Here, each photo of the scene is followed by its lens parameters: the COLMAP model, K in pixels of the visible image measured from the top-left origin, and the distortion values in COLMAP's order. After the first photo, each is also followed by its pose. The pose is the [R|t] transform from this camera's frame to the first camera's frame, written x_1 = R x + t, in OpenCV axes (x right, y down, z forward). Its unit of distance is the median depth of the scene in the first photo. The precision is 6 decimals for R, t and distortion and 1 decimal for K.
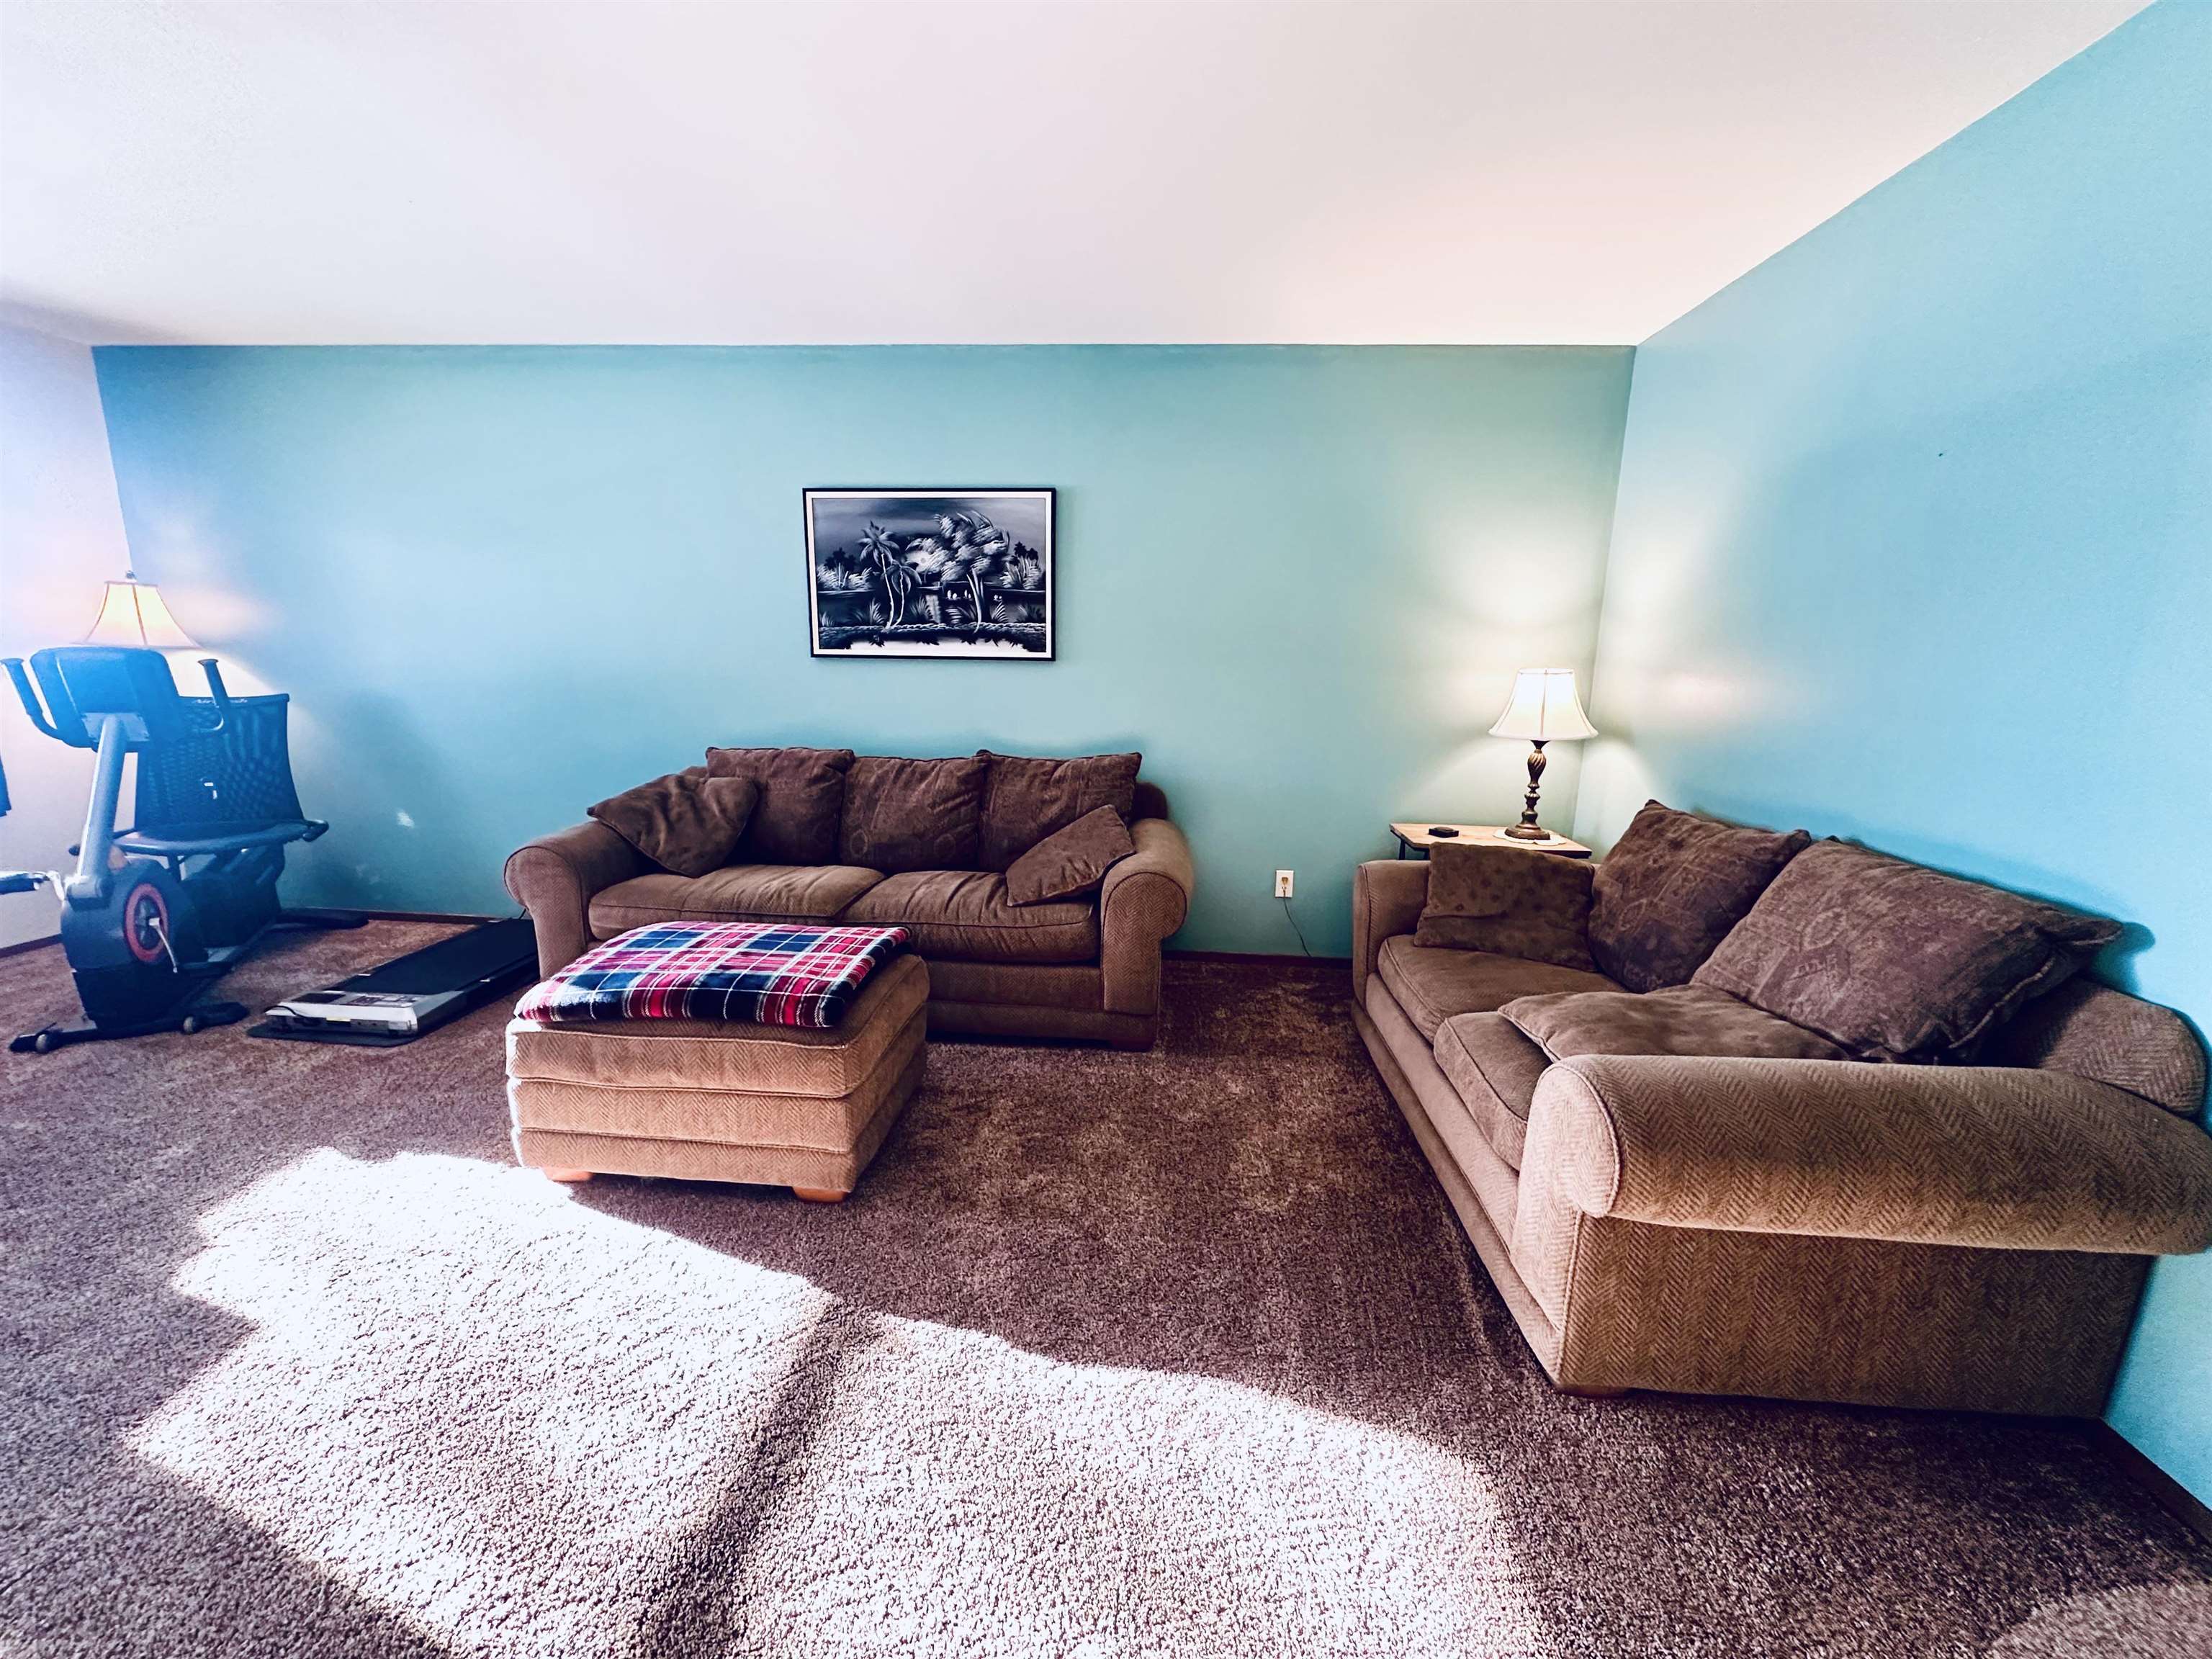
lens RADIAL K [[881.9, 0, 1097.1], [0, 881.9, 825.0], [0, 0, 1]] dist [-0.004248, 0.000224]
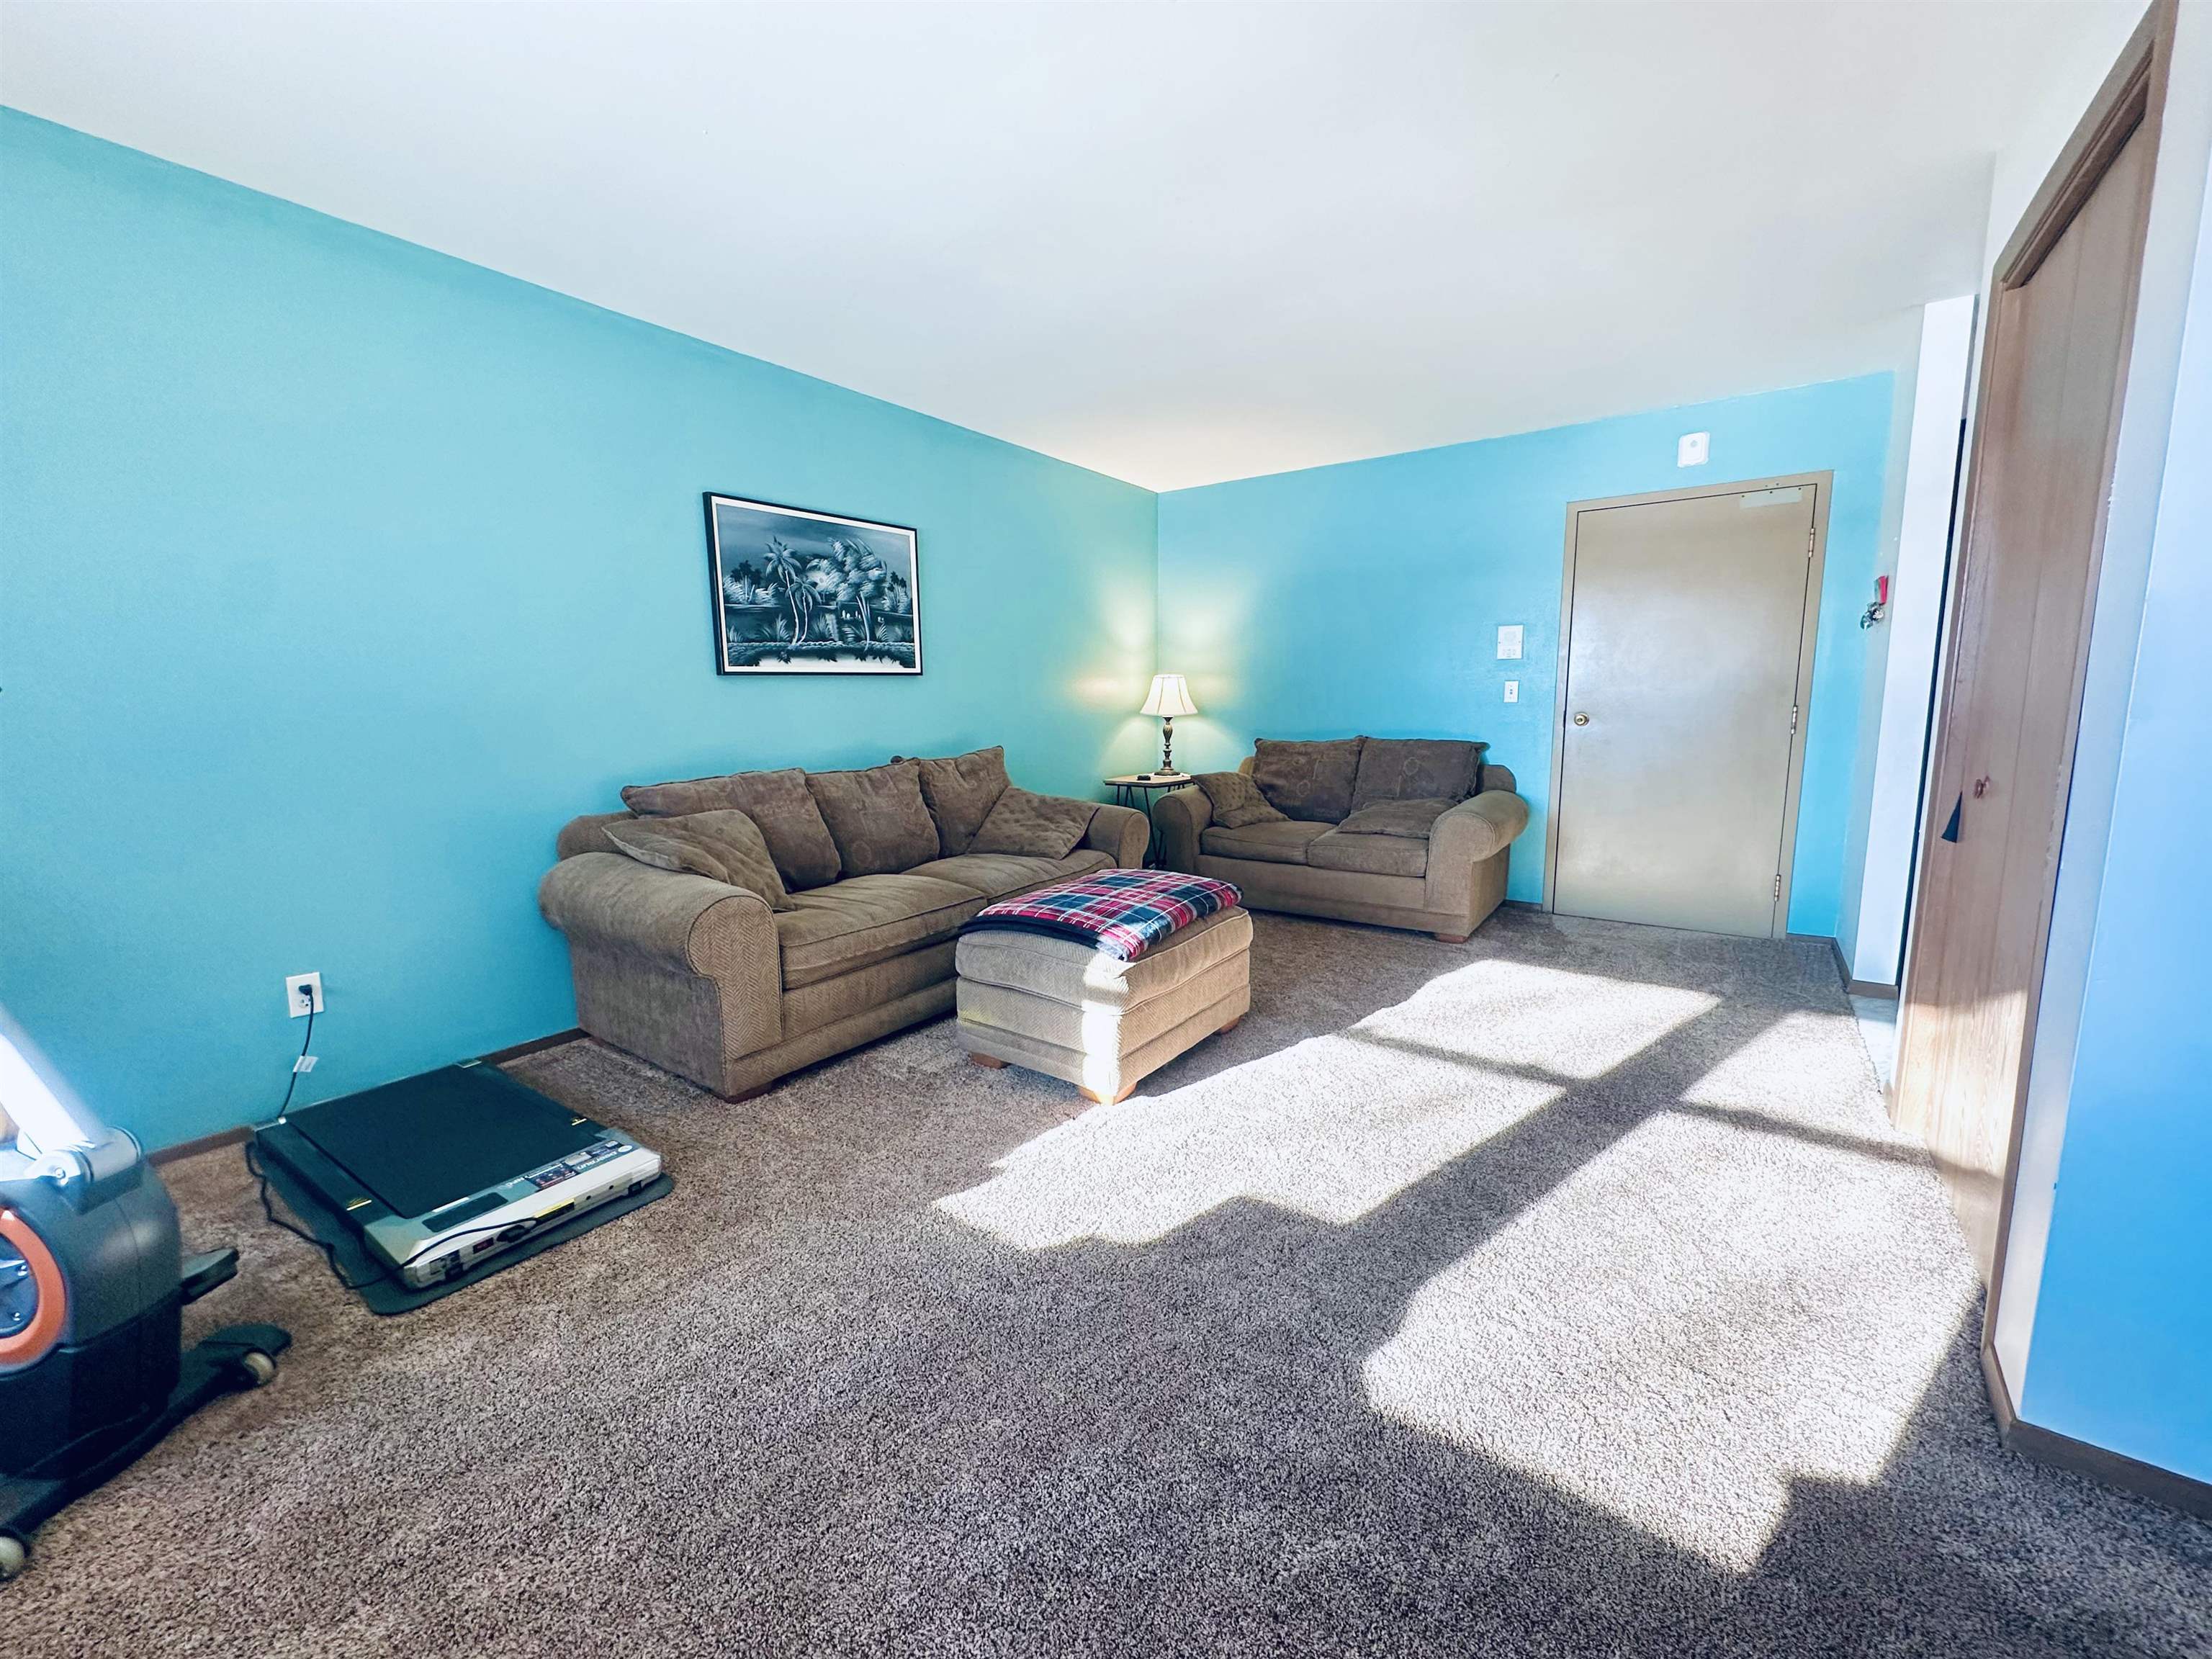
lens RADIAL K [[881.9, 0, 1100.2], [0, 881.9, 827.8], [0, 0, 1]] dist [-0.004248, 0.000224]
pose [[0.514670, -0.156857, 0.842918, -0.943801], [0.186448, 0.980071, 0.068539, -0.025218], [-0.836870, 0.121885, 0.533659, 0.208818]]
